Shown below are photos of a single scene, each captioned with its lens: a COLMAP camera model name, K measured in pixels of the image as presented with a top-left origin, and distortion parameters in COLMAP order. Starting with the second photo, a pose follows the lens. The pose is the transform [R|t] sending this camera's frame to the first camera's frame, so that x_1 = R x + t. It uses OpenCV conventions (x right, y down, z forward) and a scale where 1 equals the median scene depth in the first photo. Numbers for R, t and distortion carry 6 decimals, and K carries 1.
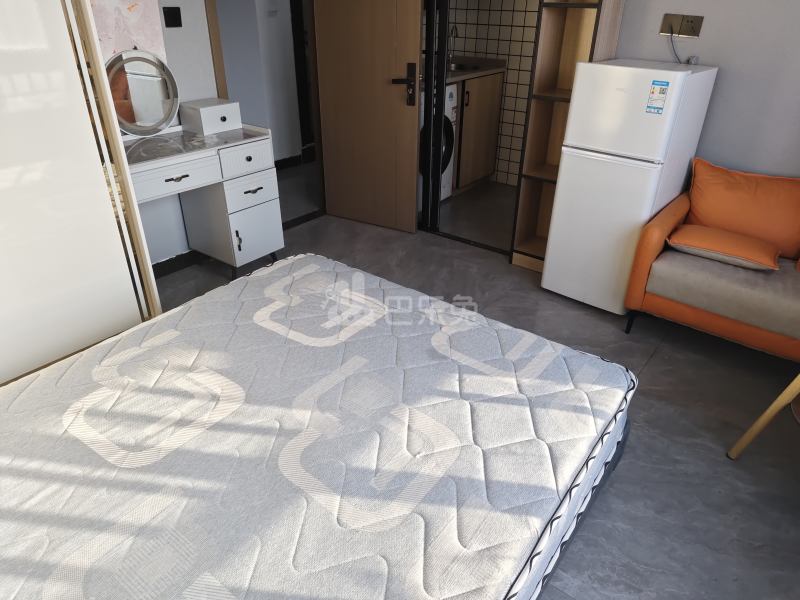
lens RADIAL K [[546.4, 0, 400.0], [0, 546.4, 300.0], [0, 0, 1]] dist [0.045280, -0.059792]
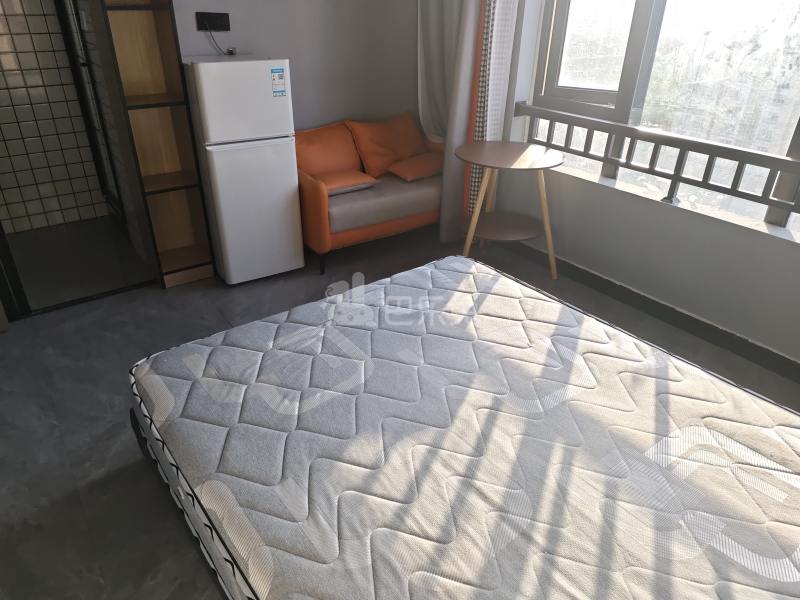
lens RADIAL K [[546.4, 0, 400.0], [0, 546.4, 300.0], [0, 0, 1]] dist [0.045280, -0.059792]
pose [[0.265114, -0.481316, 0.835493, -1.007710], [0.466481, 0.822370, 0.325735, -0.357859], [-0.843866, 0.303385, 0.442547, 0.567603]]
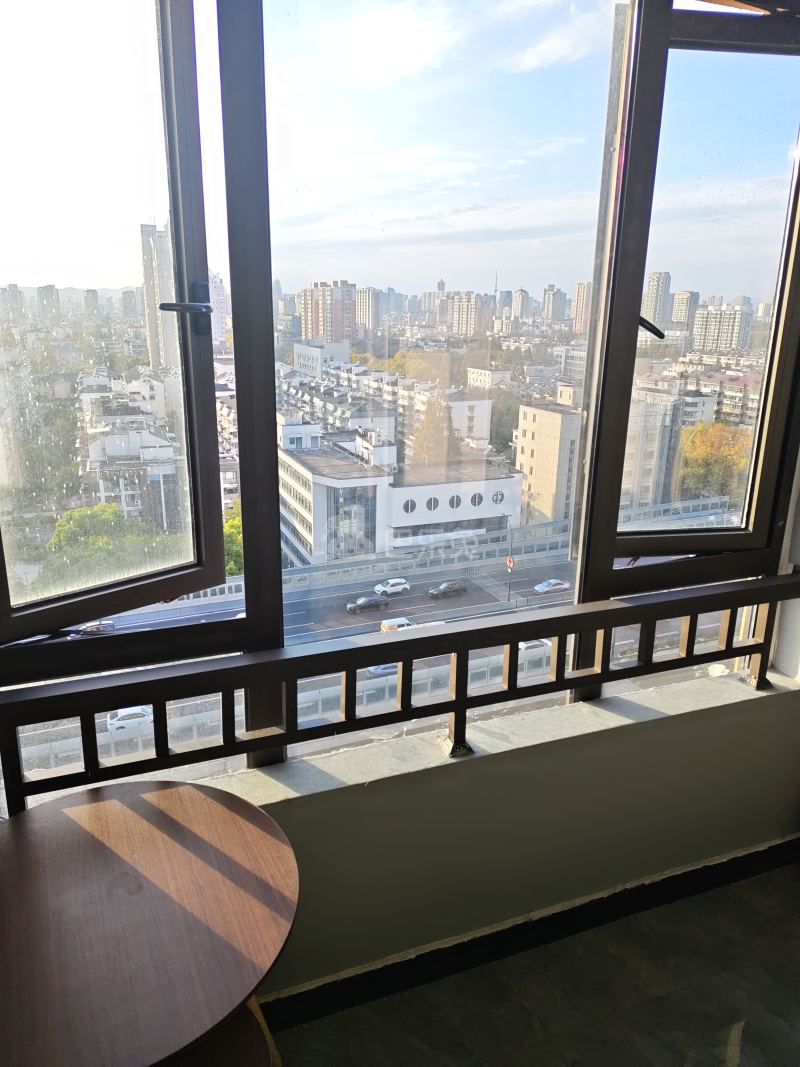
lens RADIAL K [[728.8, 0, 397.4], [0, 728.8, 517.3], [0, 0, 1]] dist [0.045280, -0.059792]
pose [[-0.863059, -0.167548, 0.476505, 0.412288], [0.221221, 0.722705, 0.654797, -0.631921], [-0.454082, 0.670541, -0.586672, 0.966668]]
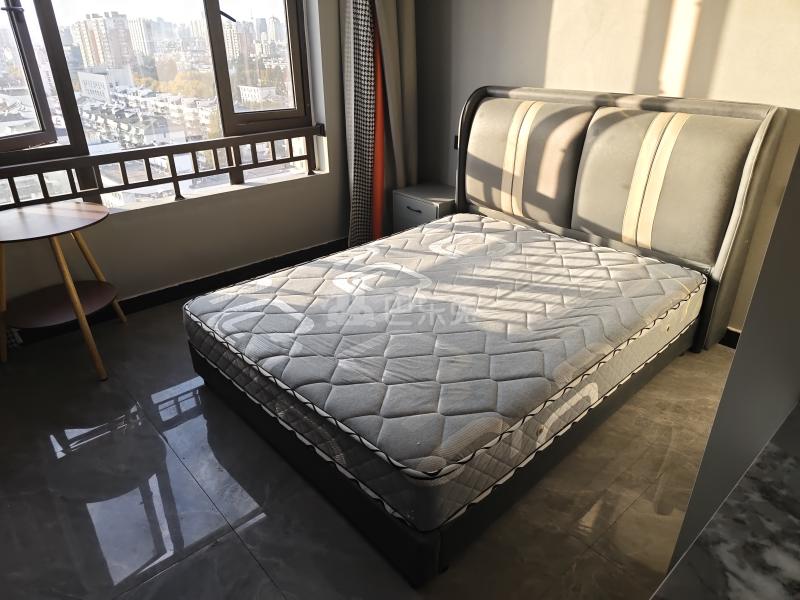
lens RADIAL K [[546.4, 0, 400.0], [0, 546.4, 300.0], [0, 0, 1]] dist [0.045280, -0.059792]
pose [[-0.985910, -0.078515, 0.147705, -0.344313], [0.076803, 0.571956, 0.816681, -1.042537], [-0.148603, 0.816518, -0.557867, 1.839529]]
